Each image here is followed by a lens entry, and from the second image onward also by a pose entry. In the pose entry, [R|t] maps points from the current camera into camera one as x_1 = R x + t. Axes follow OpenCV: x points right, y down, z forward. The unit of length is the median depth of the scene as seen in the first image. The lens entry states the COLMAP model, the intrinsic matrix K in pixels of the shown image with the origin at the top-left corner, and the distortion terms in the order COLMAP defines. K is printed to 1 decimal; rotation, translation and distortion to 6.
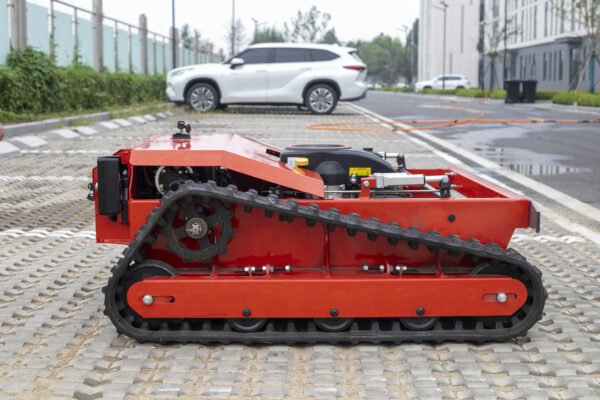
lens RADIAL K [[894.9, 0, 300.0], [0, 894.9, 200.0], [0, 0, 1]] dist [-0.139383, -0.048764]
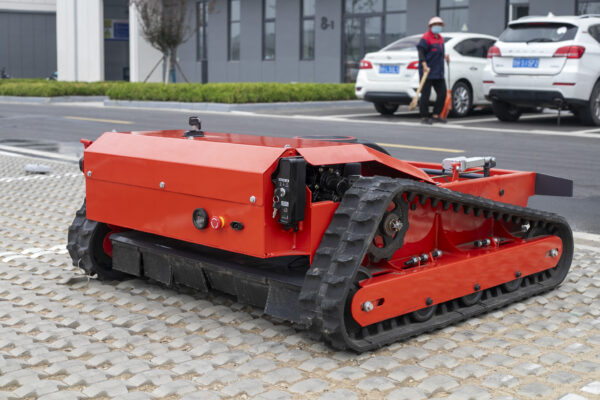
lens RADIAL K [[894.9, 0, 300.0], [0, 894.9, 200.0], [0, 0, 1]] dist [-0.139383, -0.048764]
pose [[0.691400, -0.092790, 0.716488, -0.883355], [0.065447, 0.995685, 0.065793, -0.066626], [-0.719501, 0.001403, 0.694490, 0.394591]]
